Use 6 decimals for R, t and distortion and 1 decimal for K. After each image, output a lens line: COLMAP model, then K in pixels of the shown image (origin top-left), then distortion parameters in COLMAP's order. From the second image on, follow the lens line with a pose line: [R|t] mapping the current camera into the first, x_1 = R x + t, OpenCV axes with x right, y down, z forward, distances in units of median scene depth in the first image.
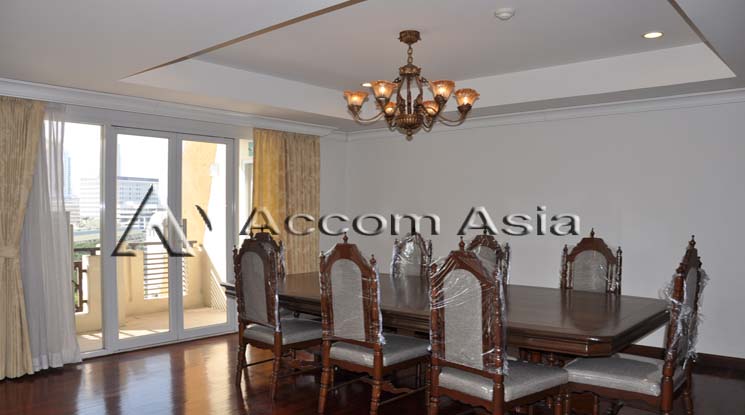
lens RADIAL K [[581.4, 0, 372.5], [0, 581.4, 207.5], [0, 0, 1]] dist [-0.048706, 0.002546]
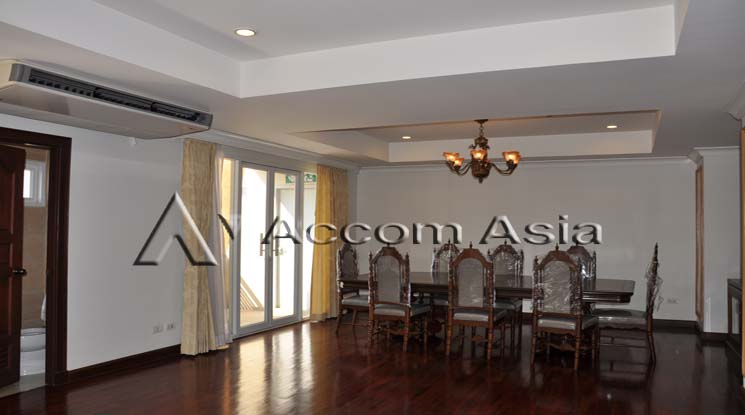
lens RADIAL K [[581.4, 0, 372.5], [0, 581.4, 207.5], [0, 0, 1]] dist [-0.048706, 0.002546]
pose [[0.953232, 0.017140, 0.301754, -0.659993], [-0.010042, 0.999636, -0.025057, -0.009157], [-0.302073, 0.020855, 0.953057, -0.399578]]
